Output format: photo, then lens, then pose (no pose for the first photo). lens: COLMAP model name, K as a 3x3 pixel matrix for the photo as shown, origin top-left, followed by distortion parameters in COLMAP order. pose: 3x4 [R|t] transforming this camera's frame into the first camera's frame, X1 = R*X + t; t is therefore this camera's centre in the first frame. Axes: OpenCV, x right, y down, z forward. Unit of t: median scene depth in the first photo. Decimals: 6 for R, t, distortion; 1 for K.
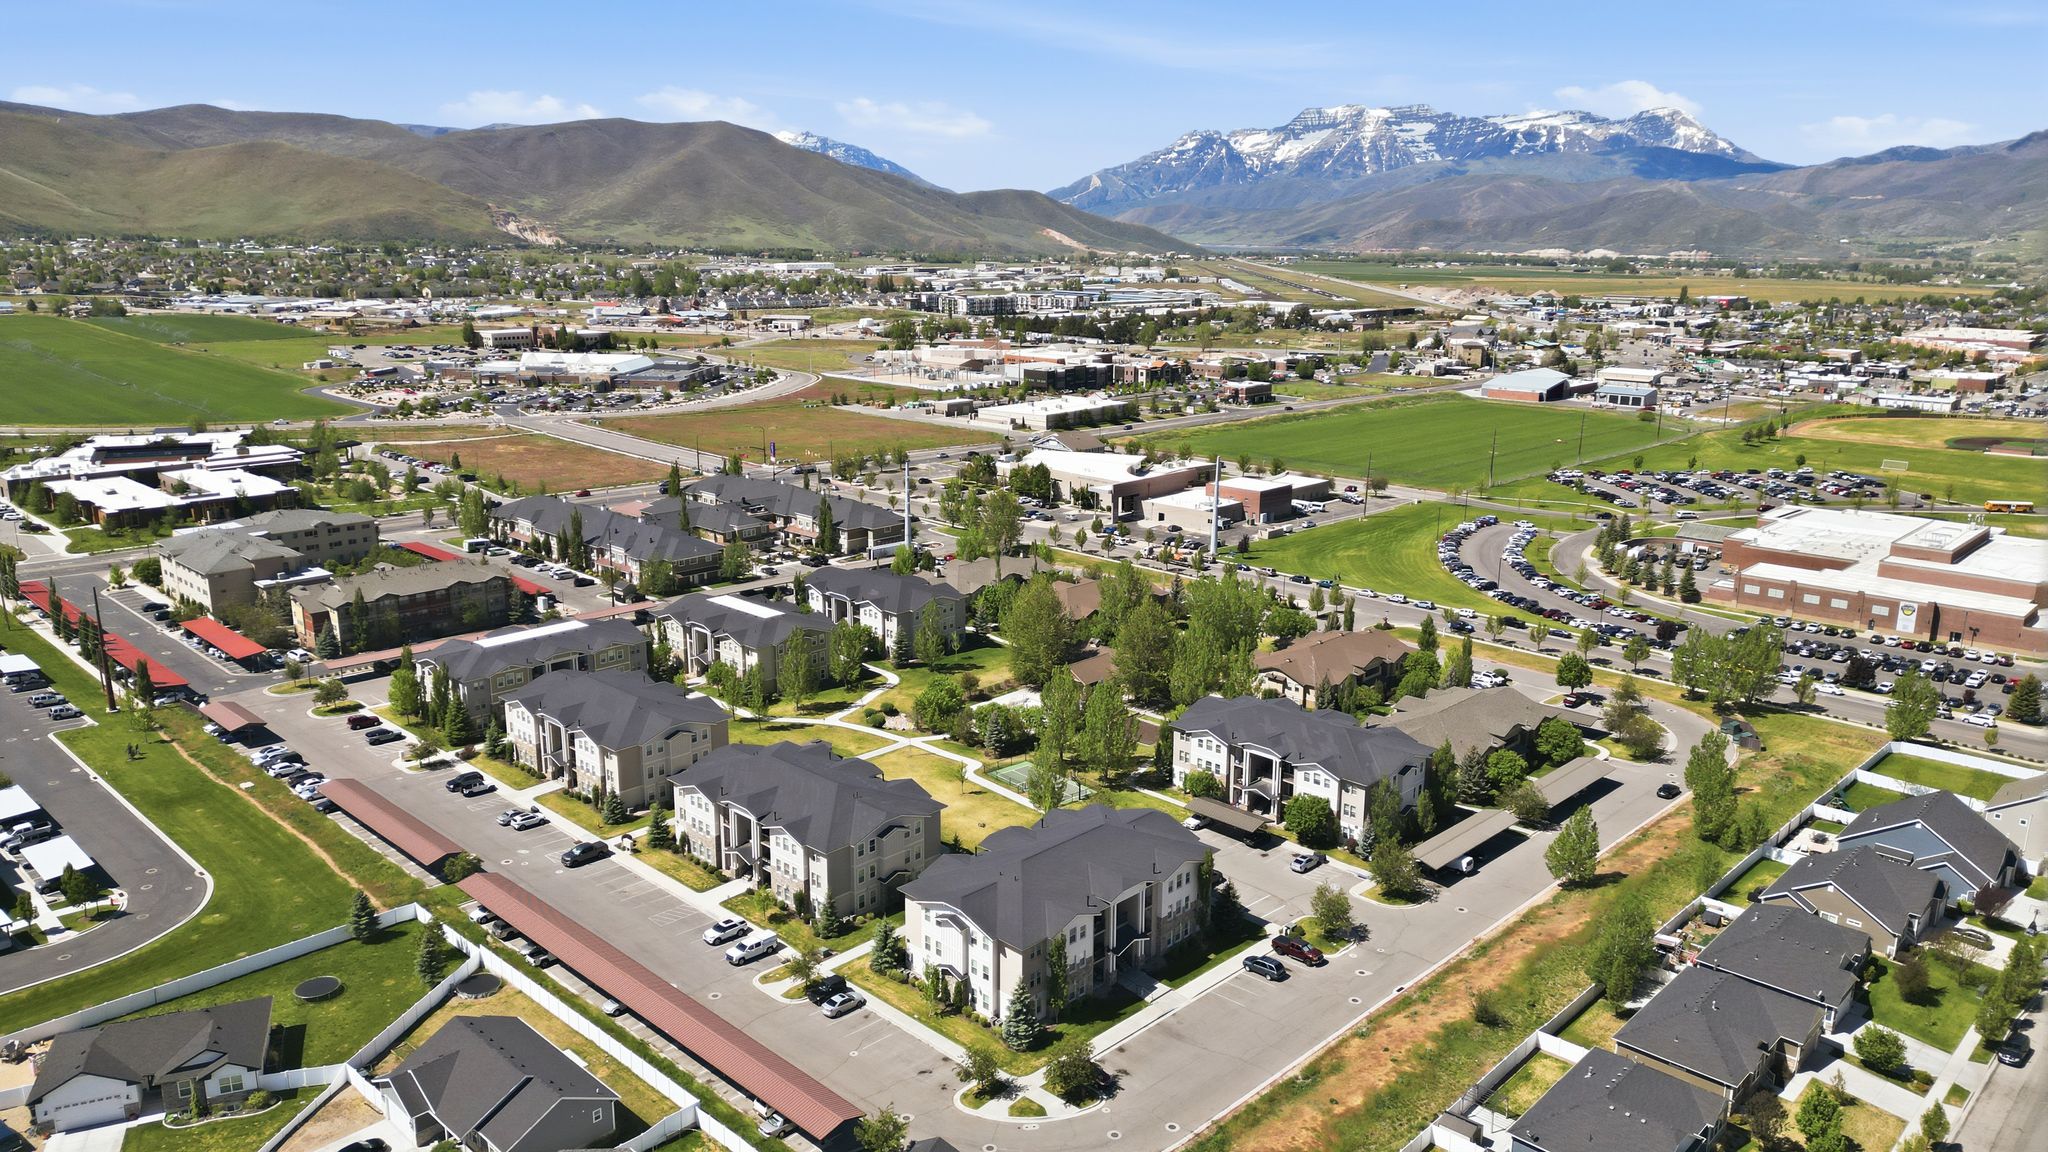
lens RADIAL K [[1435.9, 0, 1024.0], [0, 1435.9, 576.0], [0, 0, 1]] dist [0.018320, -0.005537]
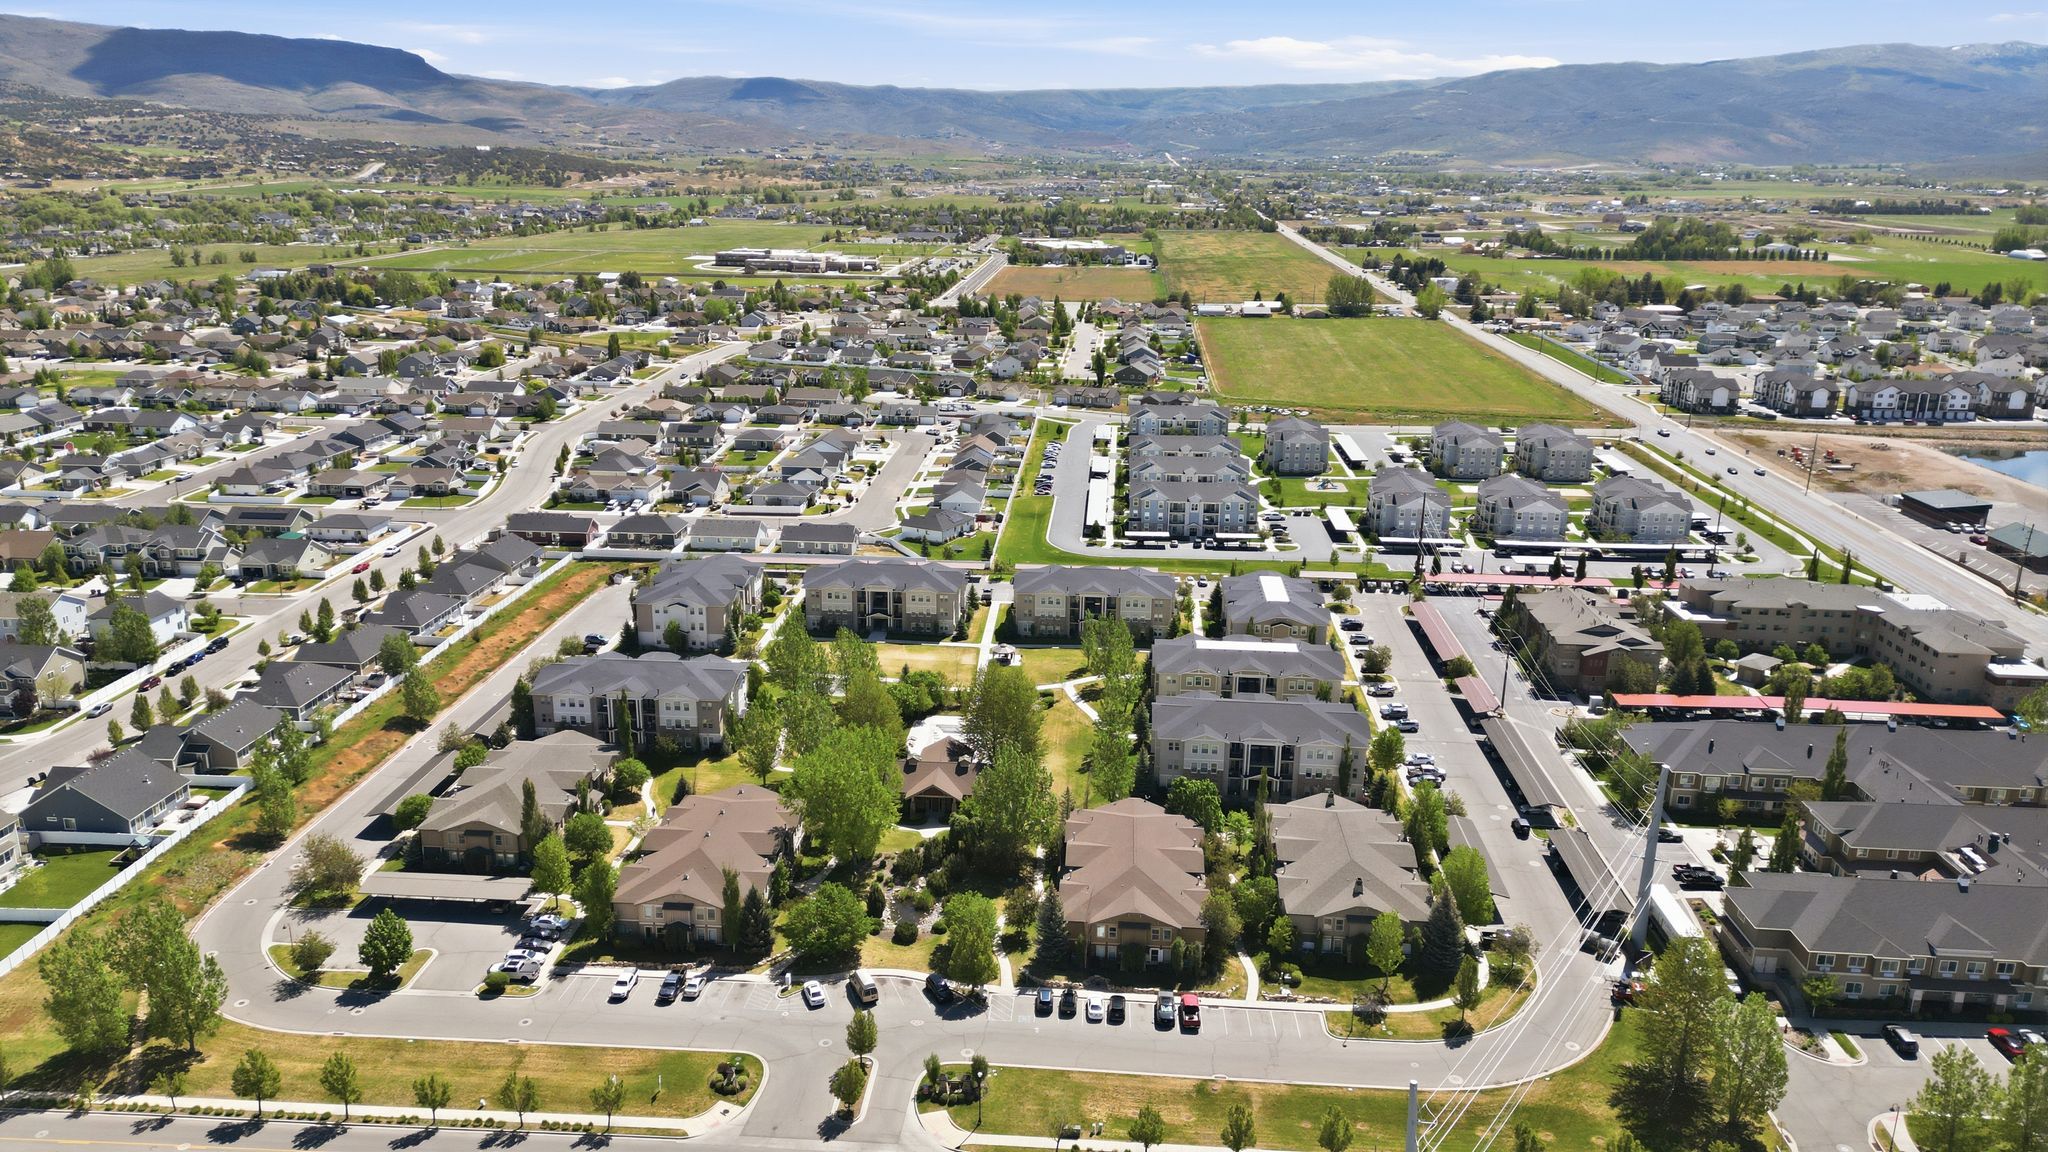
lens RADIAL K [[1435.9, 0, 1024.0], [0, 1435.9, 576.0], [0, 0, 1]] dist [0.018320, -0.005537]
pose [[-0.770344, 0.161784, -0.616762, 0.522966], [-0.165980, 0.883050, 0.438945, -0.426143], [0.615646, 0.440509, -0.653400, 1.511773]]
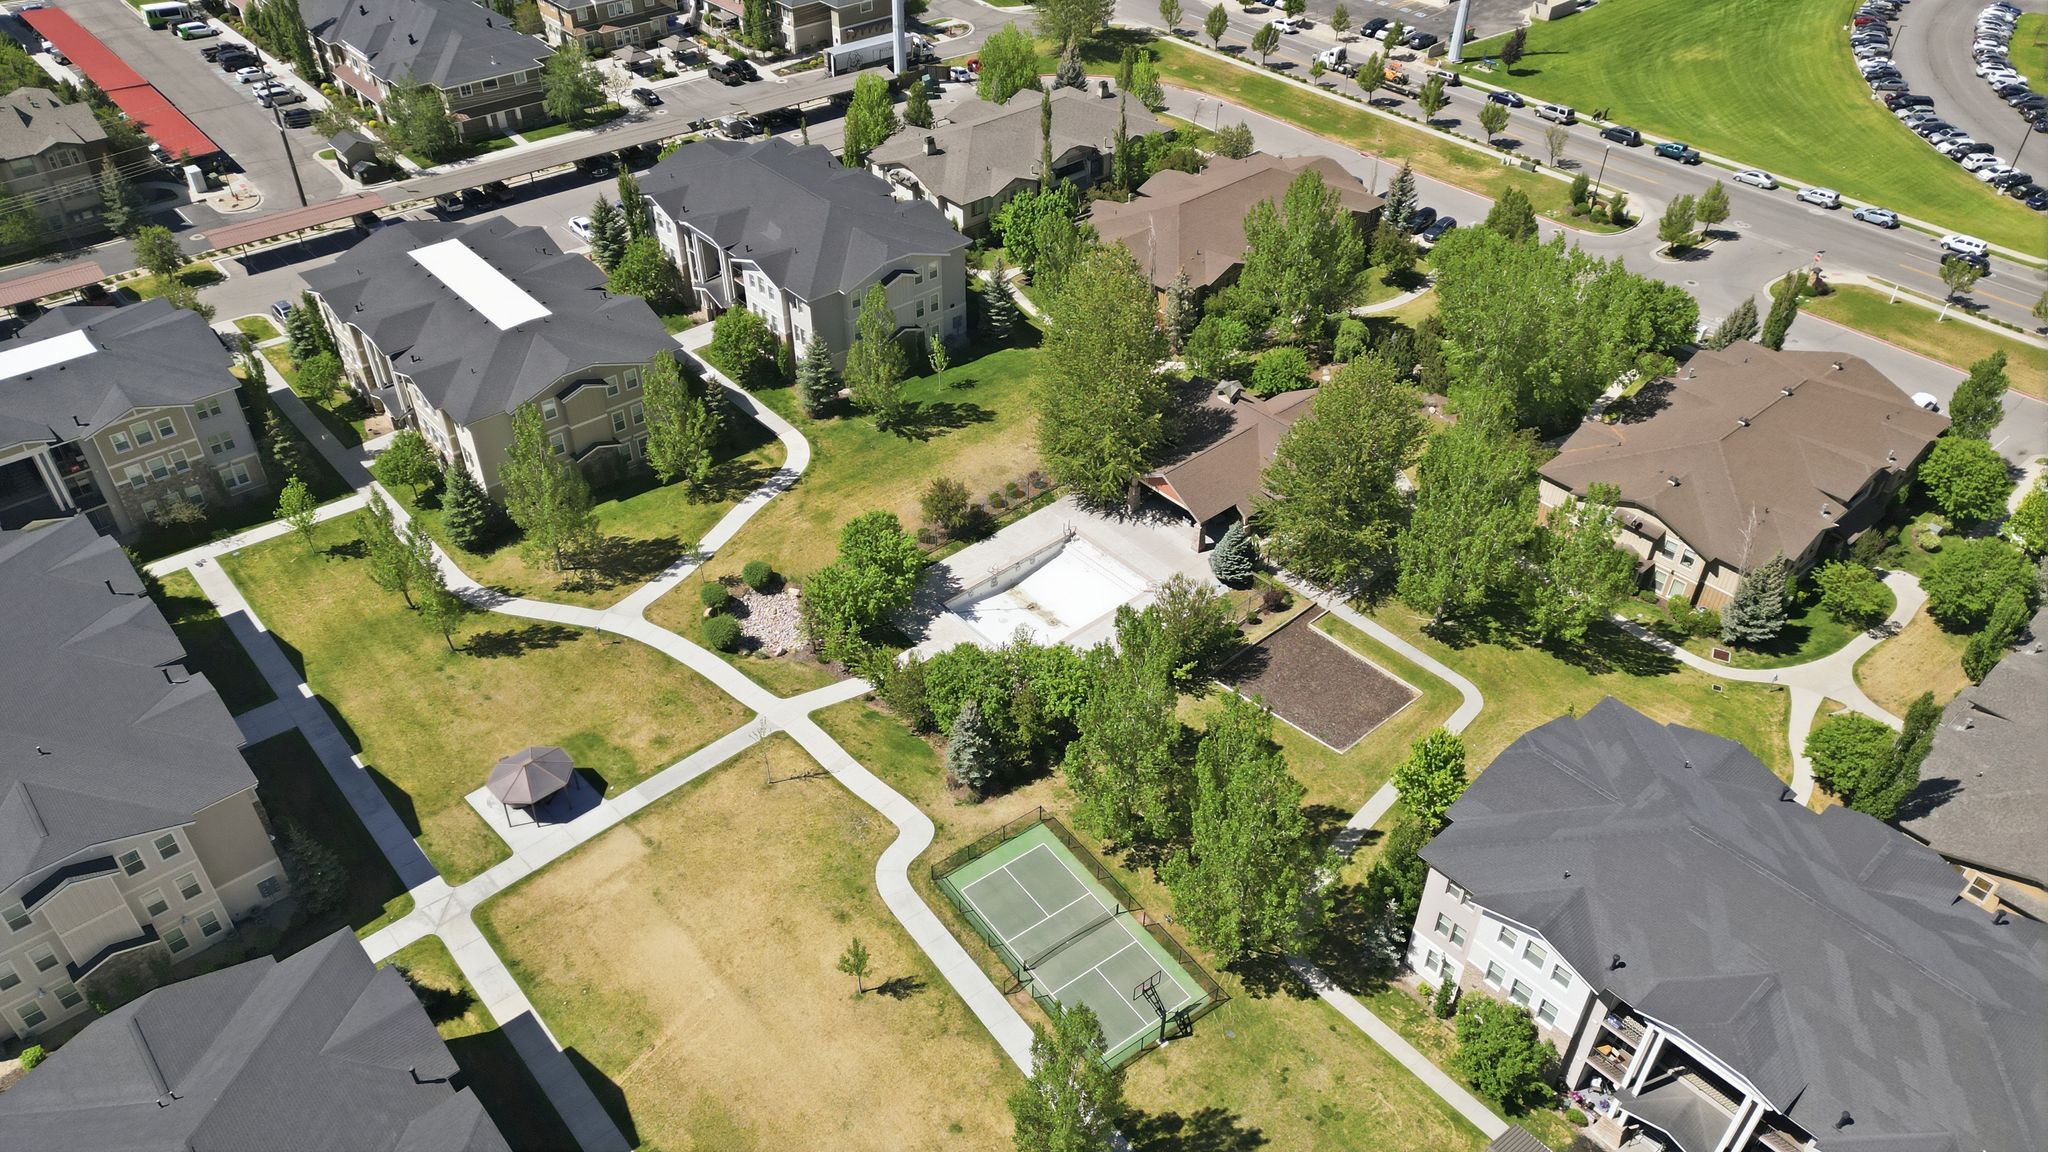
lens RADIAL K [[1435.9, 0, 1024.0], [0, 1435.9, 576.0], [0, 0, 1]] dist [0.018320, -0.005537]
pose [[0.996682, 0.051568, -0.062968, 0.015465], [-0.020316, 0.906804, 0.421062, -0.091110], [0.078813, -0.418386, 0.904843, 0.546048]]
